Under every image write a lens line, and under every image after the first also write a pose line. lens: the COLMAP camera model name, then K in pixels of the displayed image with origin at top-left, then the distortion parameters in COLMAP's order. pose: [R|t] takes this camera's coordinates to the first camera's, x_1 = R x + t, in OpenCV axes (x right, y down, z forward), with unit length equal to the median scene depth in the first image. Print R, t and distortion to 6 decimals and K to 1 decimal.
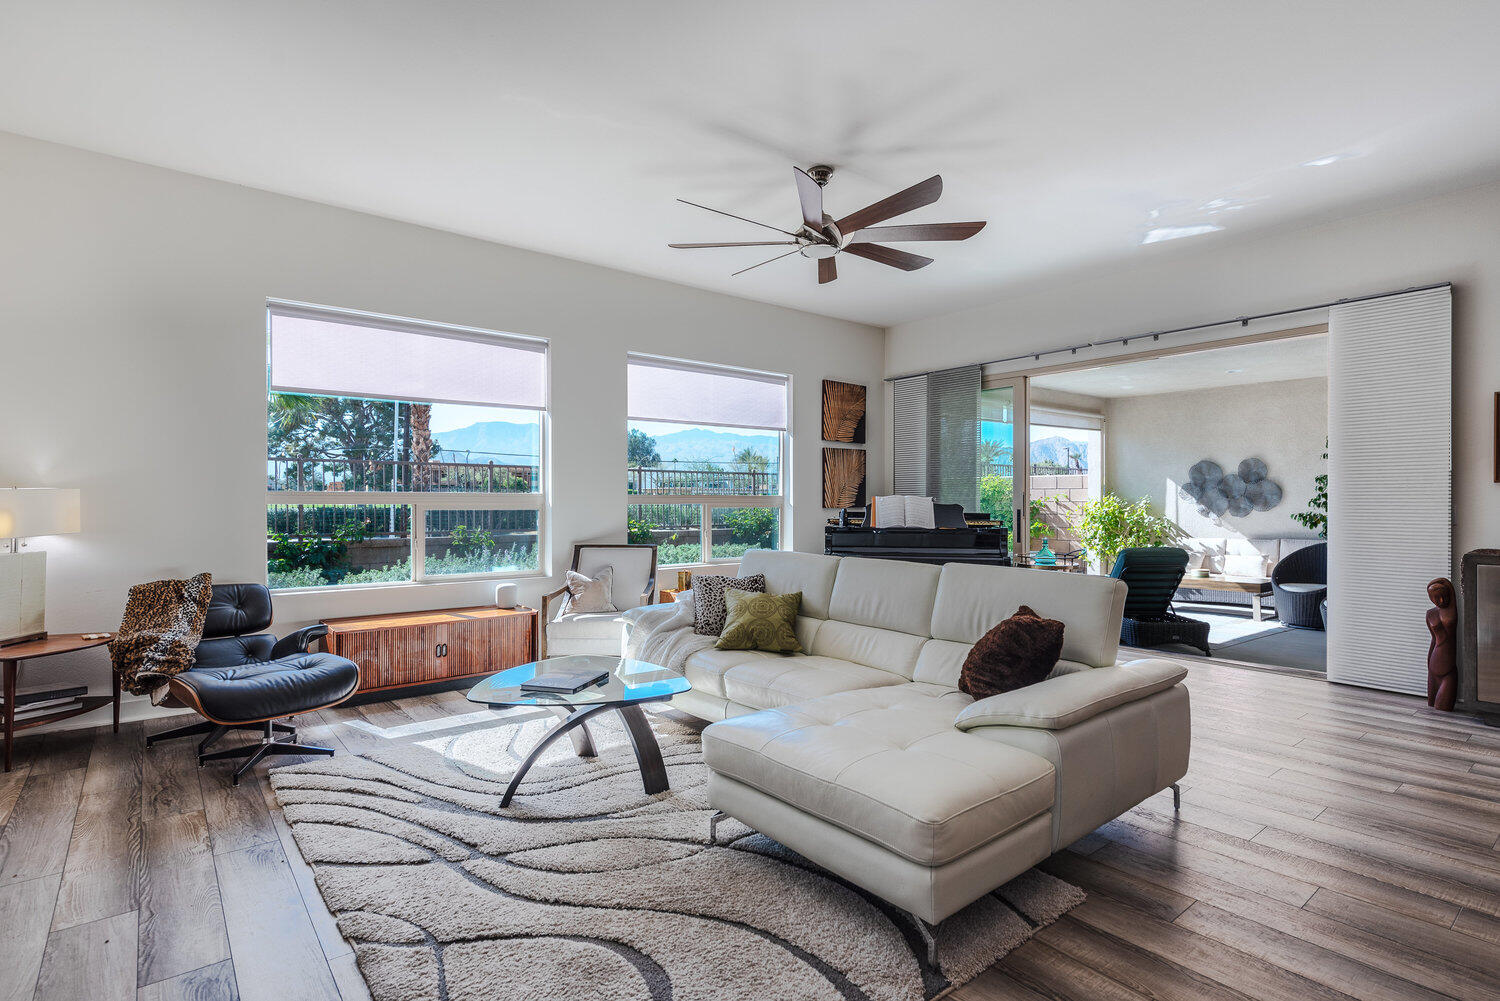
lens RADIAL K [[743.9, 0, 757.4], [0, 743.9, 501.4], [0, 0, 1]] dist [0.019460, -0.001152]
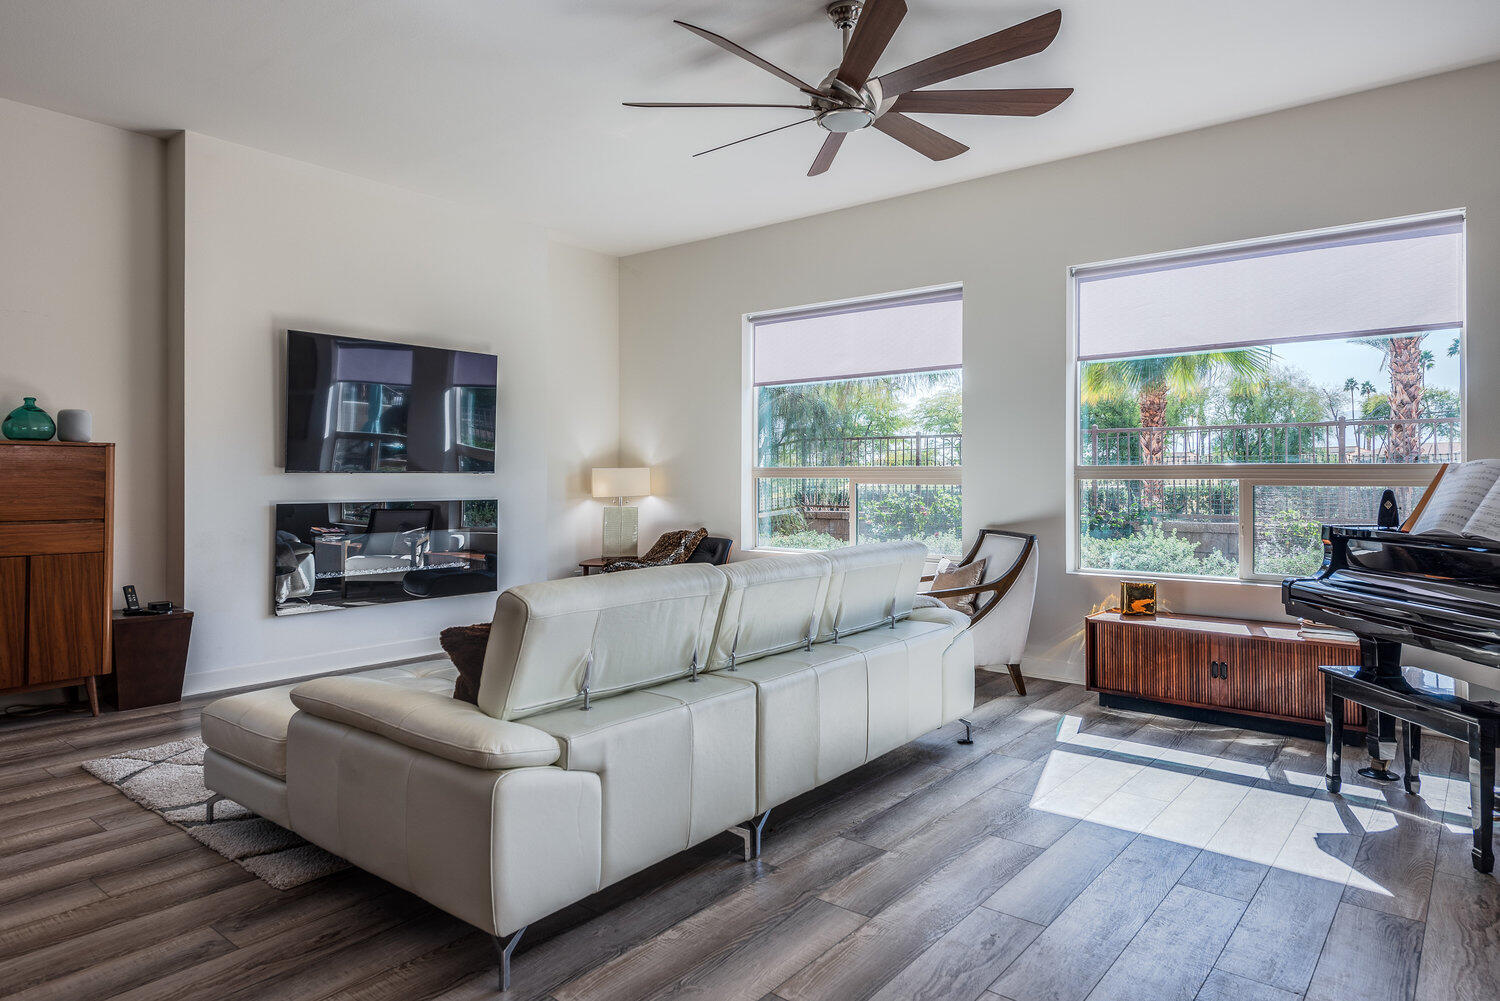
lens RADIAL K [[910.9, 0, 740.9], [0, 910.9, 477.9], [0, 0, 1]] dist [0.006943, 0.000965]
pose [[0.192703, 0.000496, -0.981257, 0.828153], [0.001508, 0.999999, 0.000802, 0.002981], [0.981256, -0.001634, 0.192702, 0.670597]]
